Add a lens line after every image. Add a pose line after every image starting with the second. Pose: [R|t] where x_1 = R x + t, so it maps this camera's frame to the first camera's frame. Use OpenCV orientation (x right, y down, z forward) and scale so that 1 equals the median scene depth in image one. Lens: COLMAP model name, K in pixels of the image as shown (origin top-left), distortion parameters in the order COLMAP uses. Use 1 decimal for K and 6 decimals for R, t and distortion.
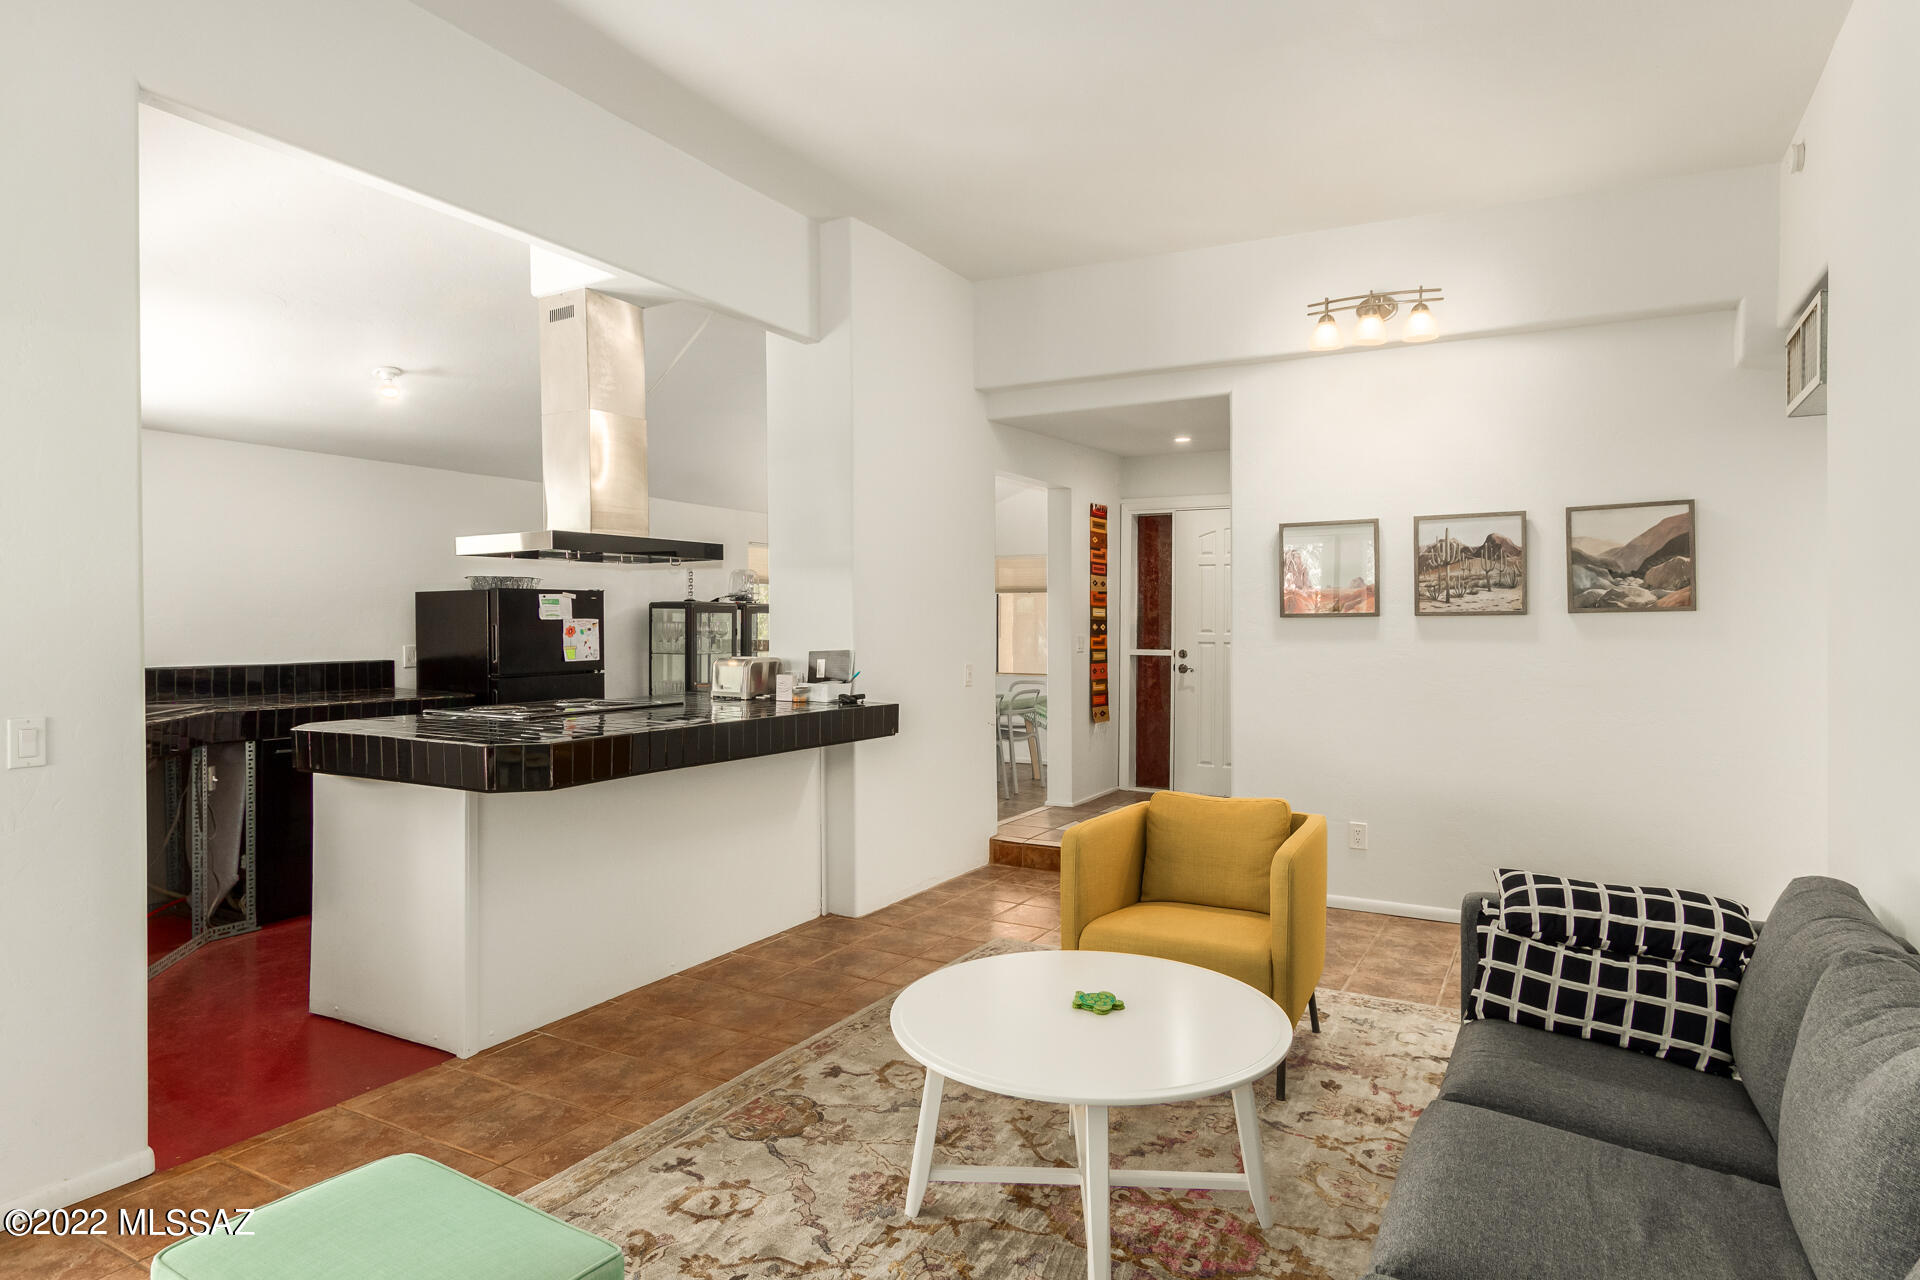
lens RADIAL K [[1066.0, 0, 995.3], [0, 1066.0, 630.5], [0, 0, 1]] dist [-0.006676, -0.006729]
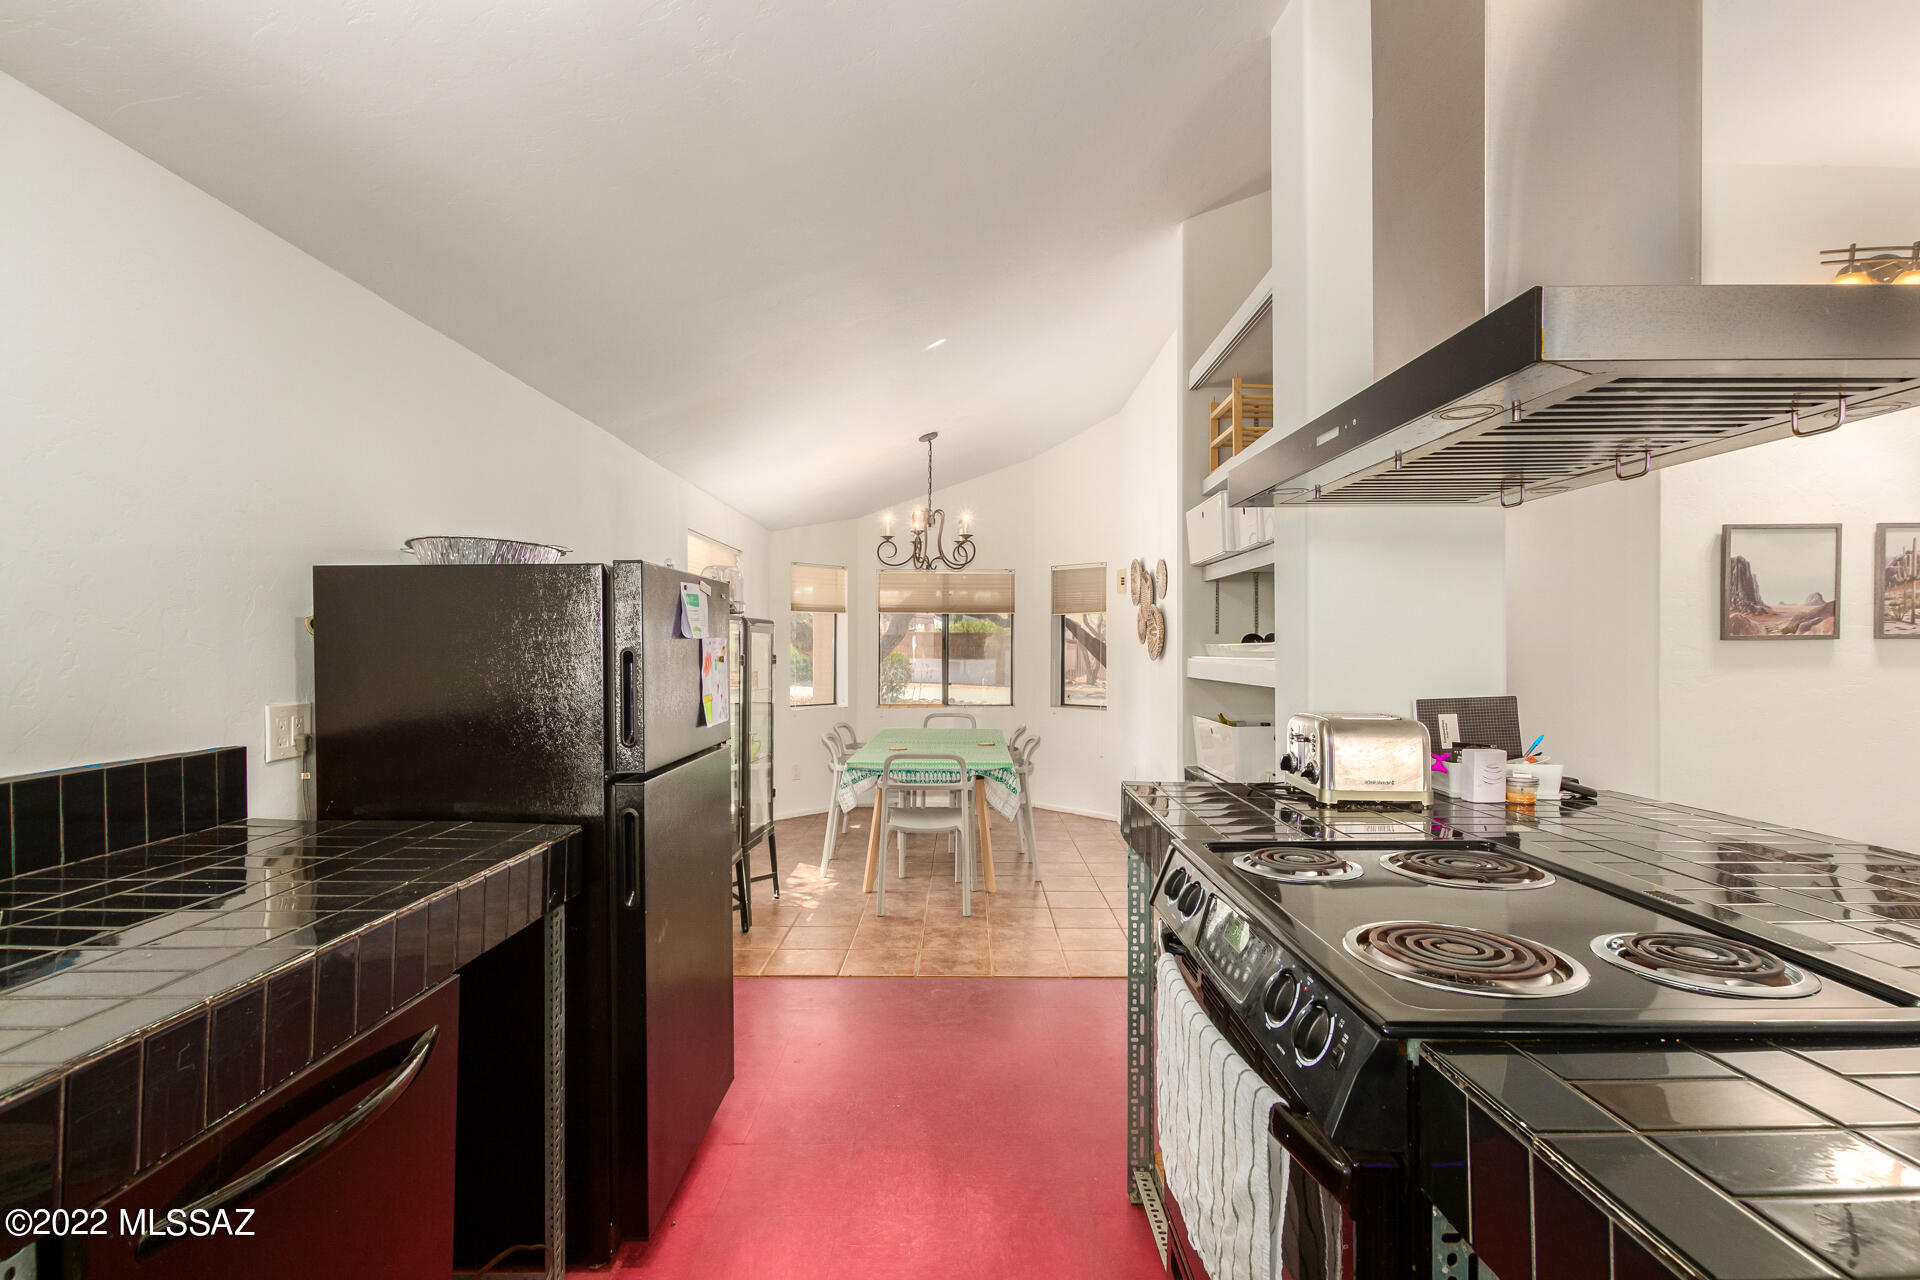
lens RADIAL K [[878.4, 0, 964.9], [0, 878.4, 646.0], [0, 0, 1]] dist [0.006190, -0.003158]
pose [[0.876515, 0.001136, 0.481373, -0.486342], [0.001544, 0.999985, -0.005170, -0.004459], [-0.481372, 0.005275, 0.876501, 0.599476]]
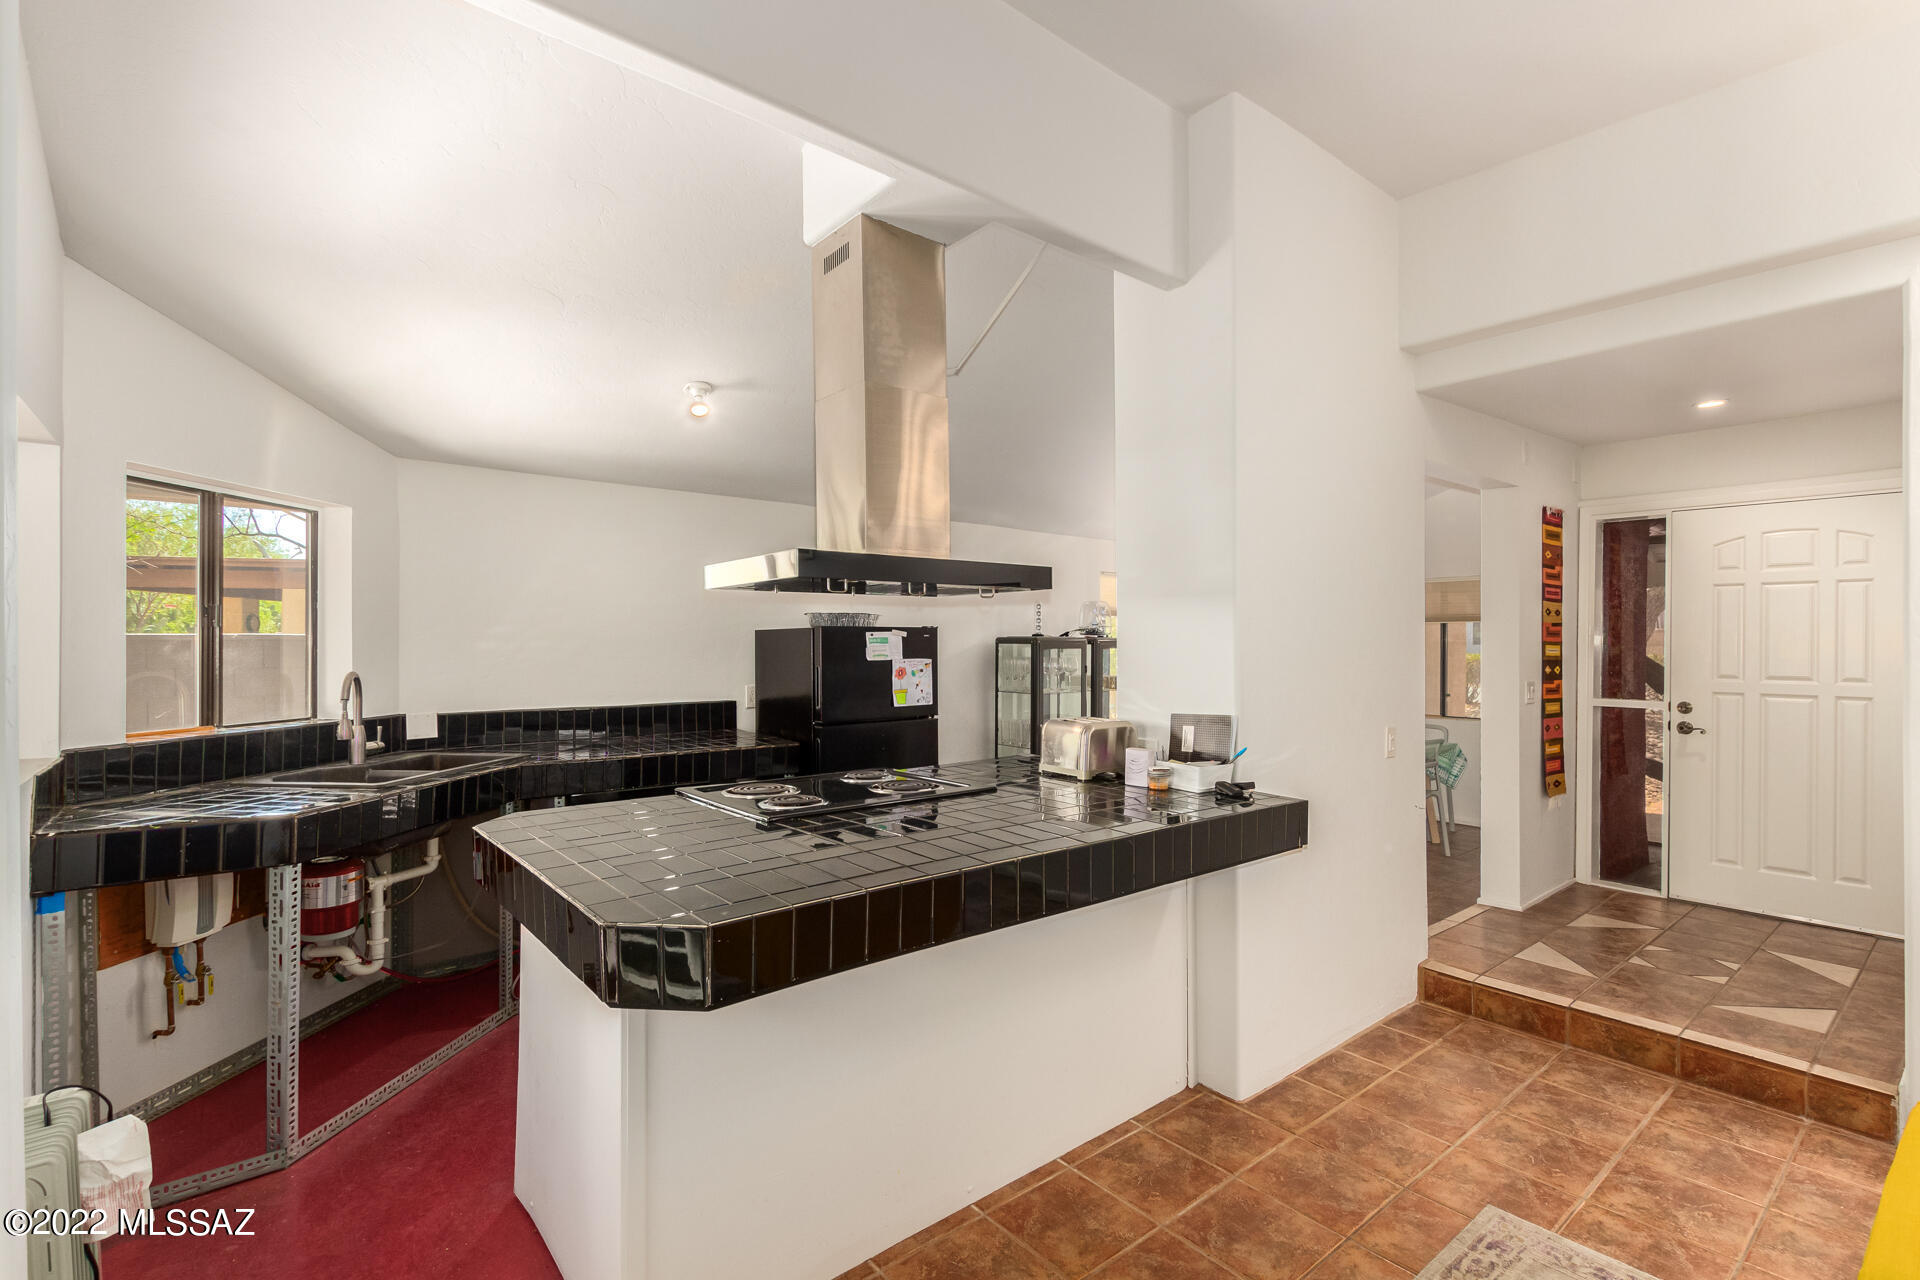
lens RADIAL K [[878.4, 0, 981.6], [0, 878.4, 643.6], [0, 0, 1]] dist [0.006190, -0.003158]
pose [[0.931196, 0.001841, -0.364515, -0.064344], [-0.004593, 0.999967, -0.006681, -0.019370], [0.364491, 0.007896, 0.931174, 0.331253]]
